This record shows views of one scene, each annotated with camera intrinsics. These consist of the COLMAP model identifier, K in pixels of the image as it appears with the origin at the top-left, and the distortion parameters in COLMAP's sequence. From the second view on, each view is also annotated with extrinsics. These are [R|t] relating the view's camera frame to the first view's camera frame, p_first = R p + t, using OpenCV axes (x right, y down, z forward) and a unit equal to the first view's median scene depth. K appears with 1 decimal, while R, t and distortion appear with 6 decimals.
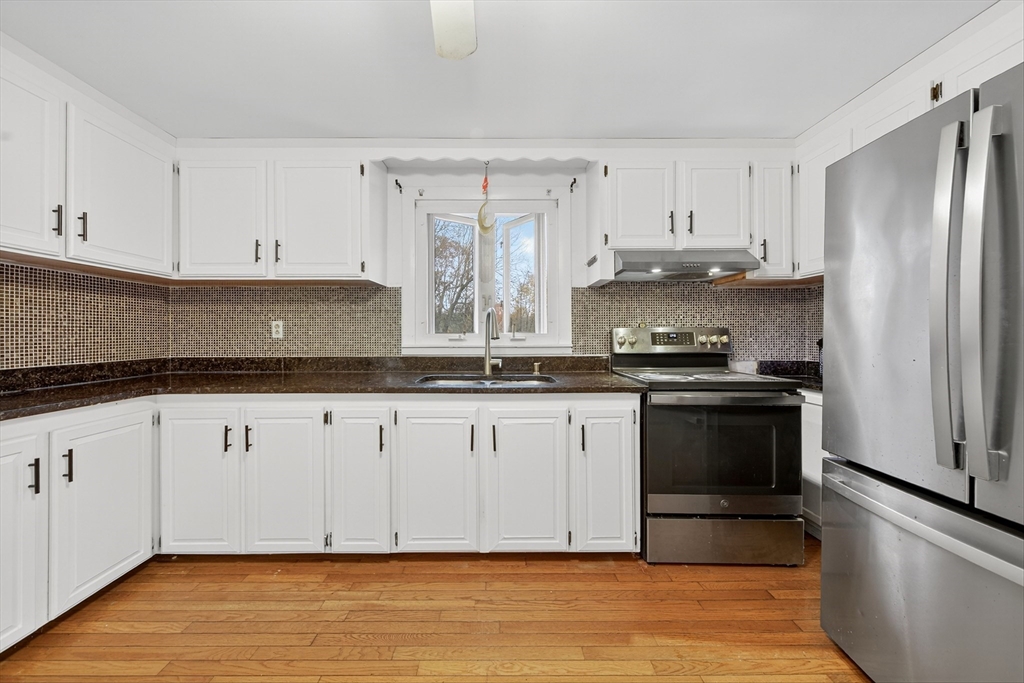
lens RADIAL K [[363.8, 0, 503.8], [0, 363.8, 332.9], [0, 0, 1]] dist [-0.000268, 0.000024]
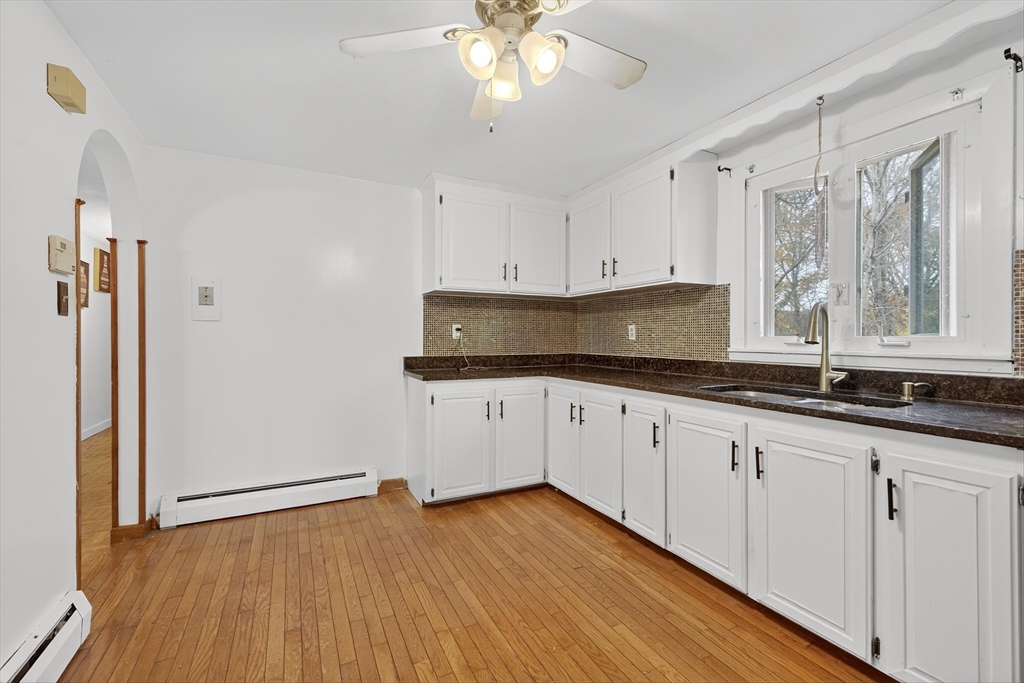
lens RADIAL K [[443.2, 0, 506.6], [0, 443.2, 338.6], [0, 0, 1]] dist [0.011620, -0.000669]
pose [[0.437969, 0.007108, -0.898962, 0.540808], [0.004497, 0.999939, 0.010097, -0.006125], [0.898979, -0.008464, 0.437910, 0.041400]]
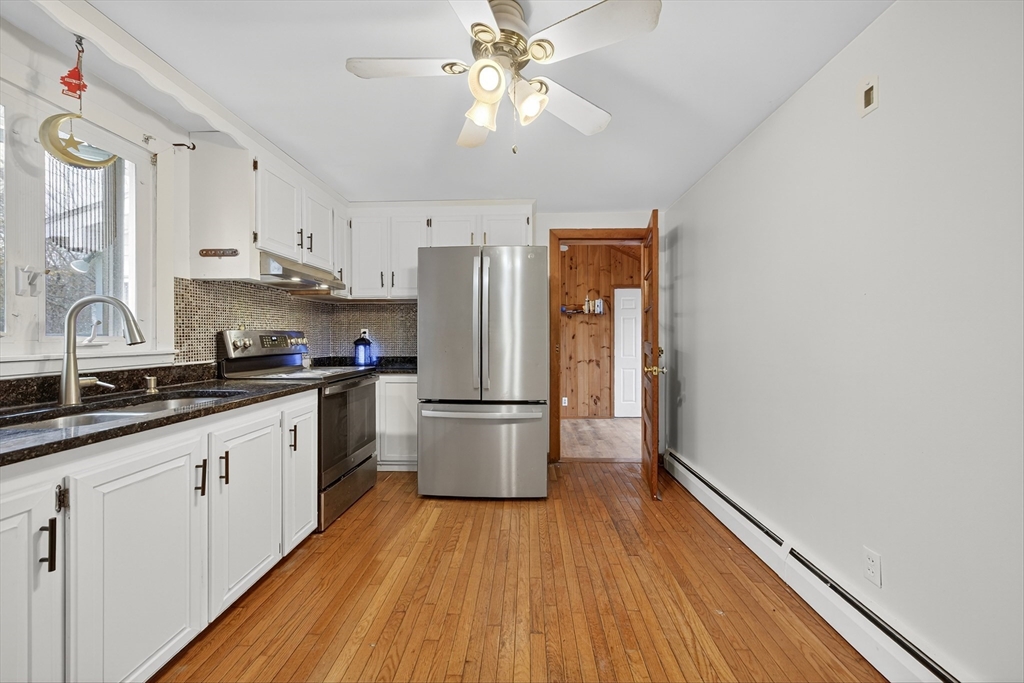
lens RADIAL K [[384.2, 0, 511.5], [0, 384.2, 337.4], [0, 0, 1]] dist [0.005102, -0.000181]
pose [[0.044339, 0.000126, 0.999017, -0.717959], [-0.001455, 0.999999, -0.000062, 0.004023], [-0.999015, -0.001450, 0.044339, 0.293429]]
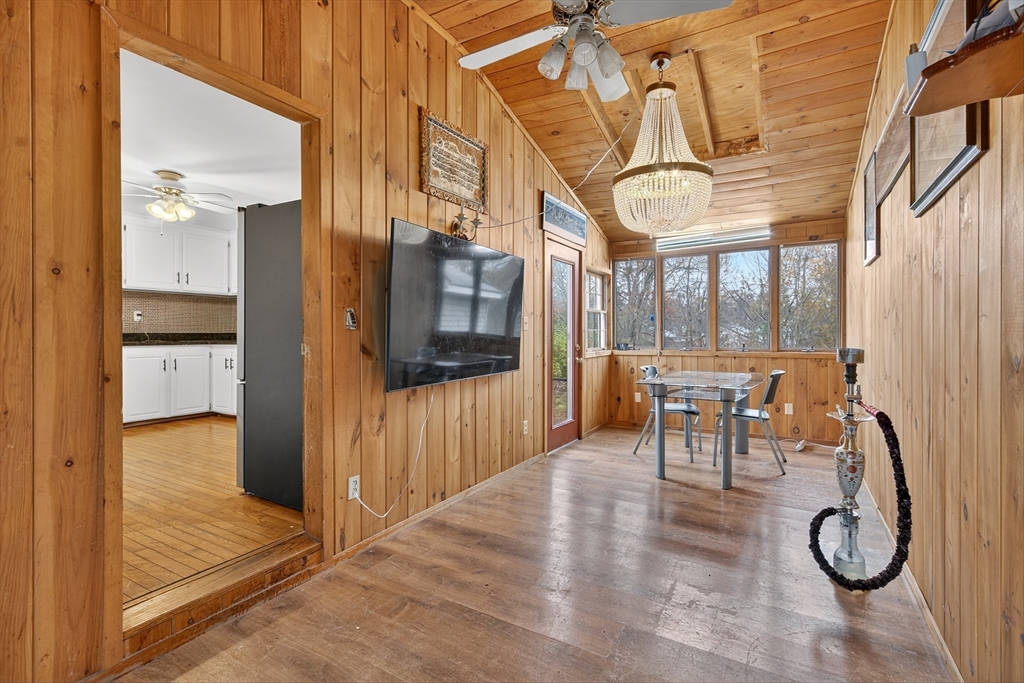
lens RADIAL K [[443.2, 0, 503.6], [0, 443.2, 340.5], [0, 0, 1]] dist [0.011620, -0.000669]
pose [[0.867151, 0.005659, -0.498013, 1.922571], [0.002364, 0.999877, 0.015478, 0.084029], [0.498040, -0.014599, 0.867031, -0.522822]]
